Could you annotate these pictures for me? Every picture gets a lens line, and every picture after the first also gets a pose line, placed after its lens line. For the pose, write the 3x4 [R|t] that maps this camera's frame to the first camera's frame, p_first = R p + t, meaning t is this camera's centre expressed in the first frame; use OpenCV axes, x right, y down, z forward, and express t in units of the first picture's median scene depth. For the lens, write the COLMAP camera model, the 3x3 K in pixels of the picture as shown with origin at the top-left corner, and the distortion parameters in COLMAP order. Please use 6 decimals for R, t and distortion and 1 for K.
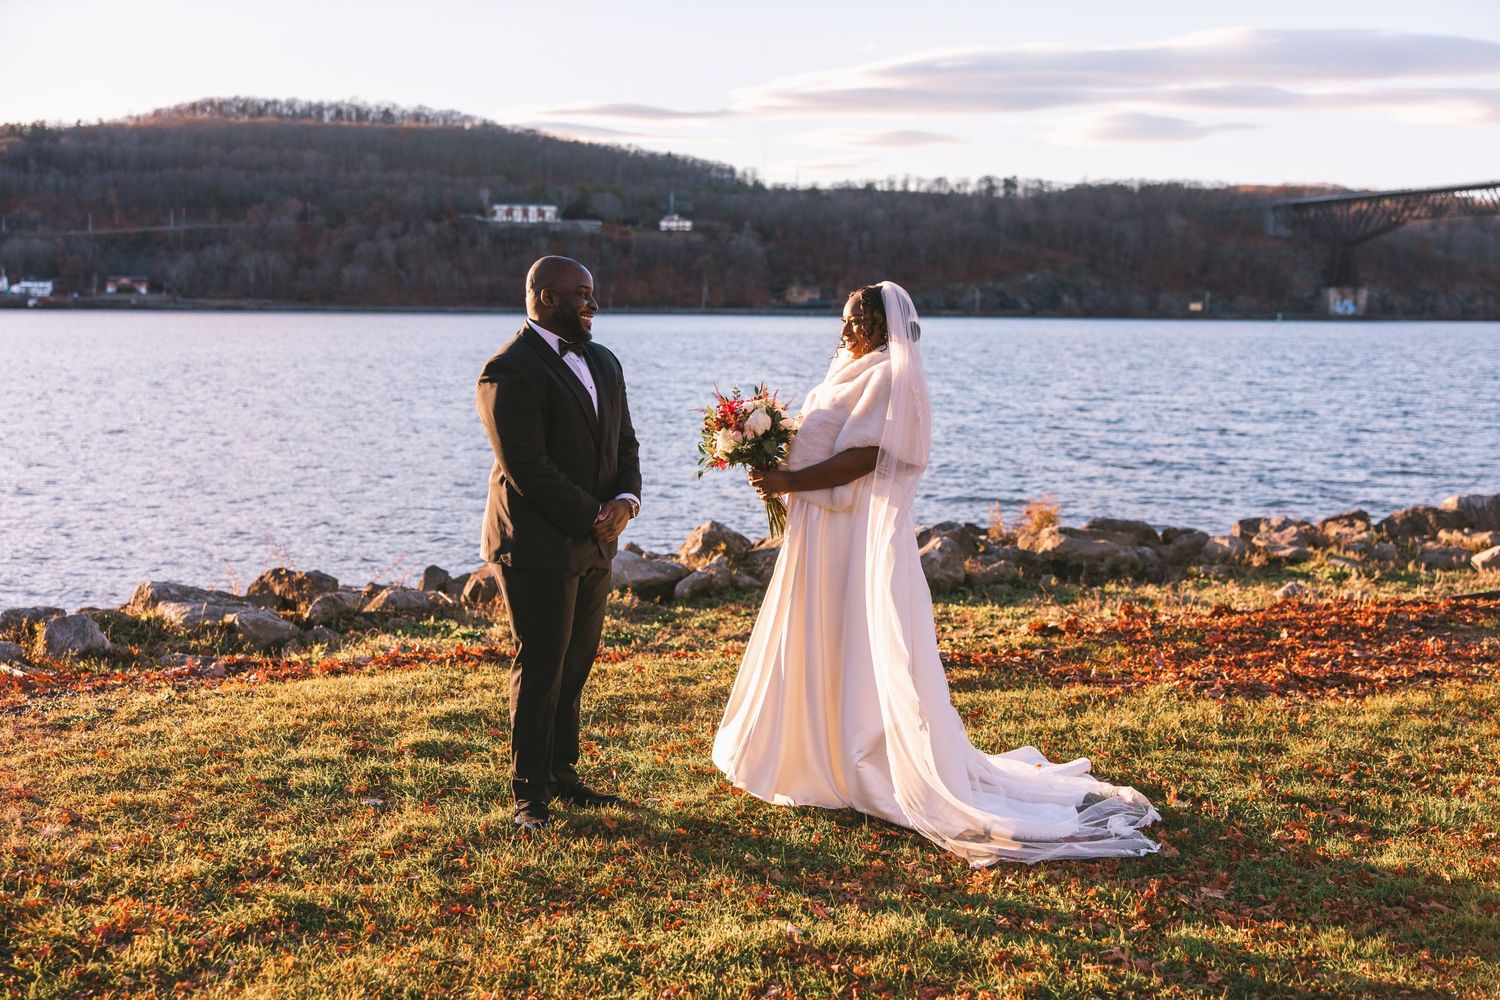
lens RADIAL K [[1612.9, 0, 750.0], [0, 1612.9, 500.0], [0, 0, 1]] dist [0.008567, 0.020964]
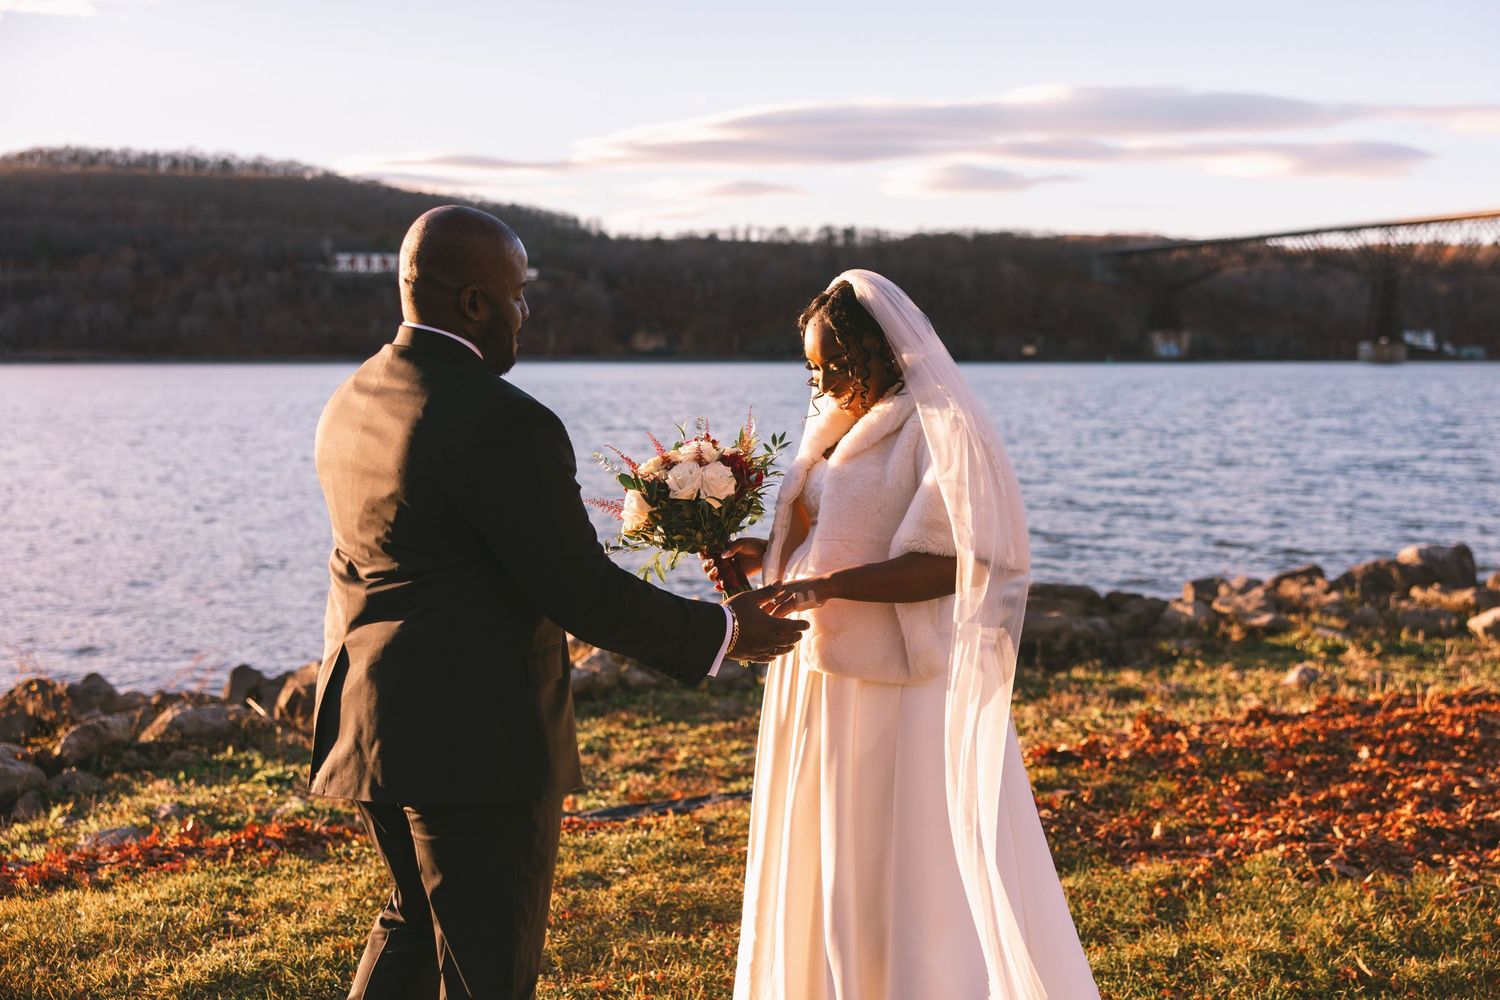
lens RADIAL K [[1534.9, 0, 743.4], [0, 1534.9, 473.7], [0, 0, 1]] dist [0.017115, 0.017578]
pose [[0.995061, -0.016007, 0.097963, -0.020167], [0.020167, 0.998930, -0.041630, -0.016222], [-0.097192, 0.043400, 0.994319, 0.195351]]
